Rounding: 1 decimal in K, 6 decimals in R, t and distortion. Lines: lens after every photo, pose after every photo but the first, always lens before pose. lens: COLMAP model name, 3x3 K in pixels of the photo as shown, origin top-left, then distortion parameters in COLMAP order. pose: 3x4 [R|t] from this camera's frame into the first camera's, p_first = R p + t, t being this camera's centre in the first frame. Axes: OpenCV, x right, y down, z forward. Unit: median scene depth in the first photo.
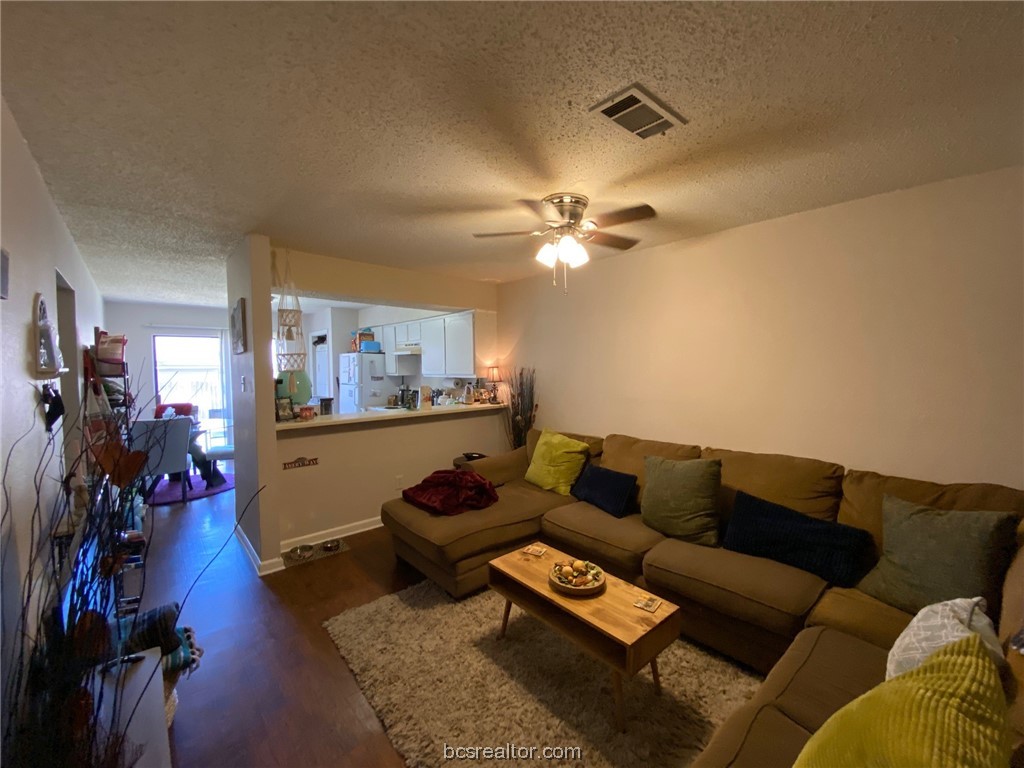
lens RADIAL K [[413.2, 0, 515.2], [0, 413.2, 384.7], [0, 0, 1]] dist [0.000825, -0.007766]
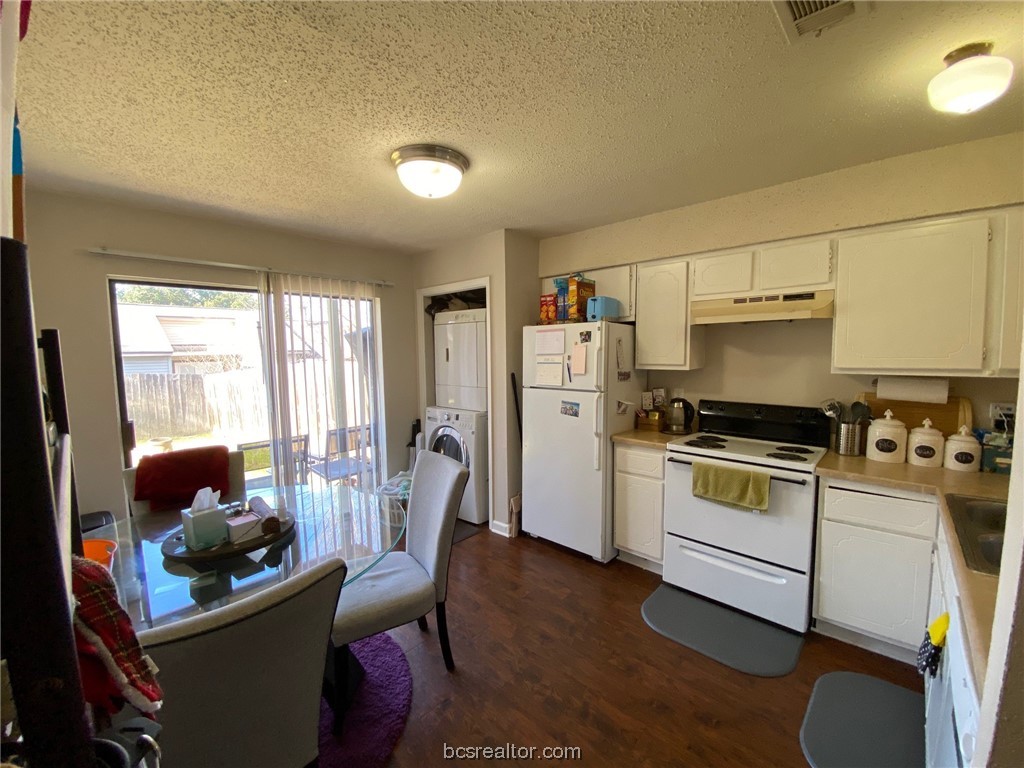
lens RADIAL K [[413.2, 0, 515.2], [0, 413.2, 384.7], [0, 0, 1]] dist [0.000825, -0.007766]
pose [[0.996448, -0.014147, 0.083018, -0.493929], [0.011802, 0.999519, 0.028664, -0.019778], [-0.083384, -0.027582, 0.996136, 0.535012]]
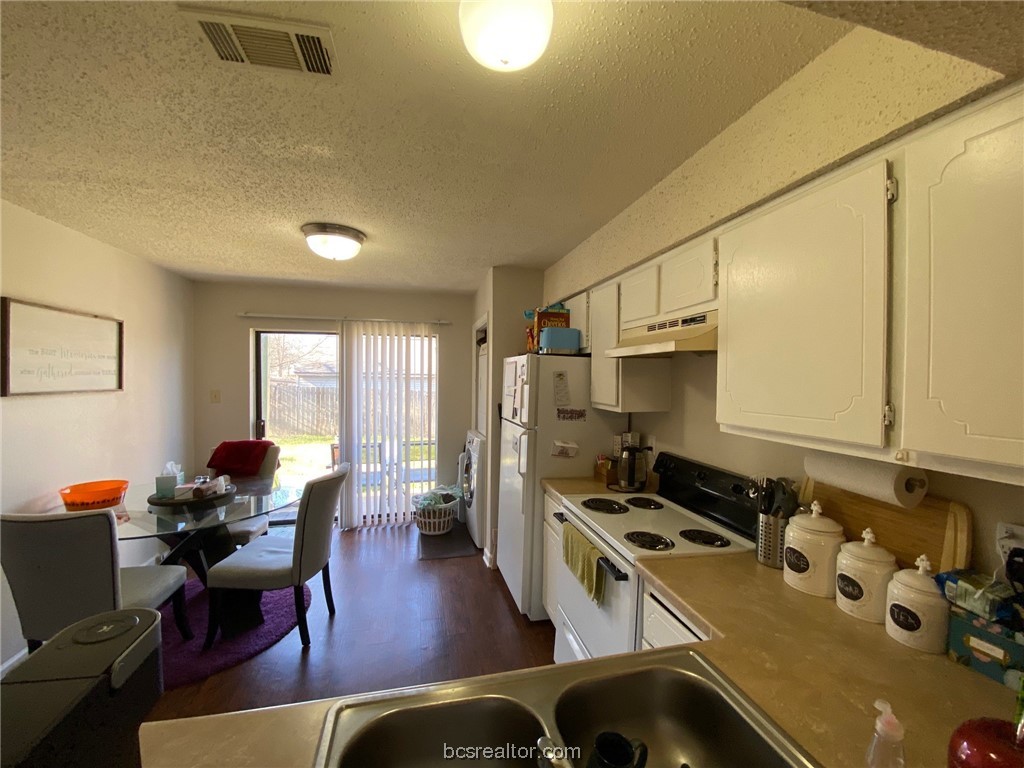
lens RADIAL K [[413.2, 0, 515.2], [0, 413.2, 384.7], [0, 0, 1]] dist [0.000825, -0.007766]
pose [[0.875898, 0.025044, -0.481846, -0.180325], [-0.041896, 0.998828, -0.024245, -0.032360], [0.480674, 0.041424, 0.875920, 0.598455]]
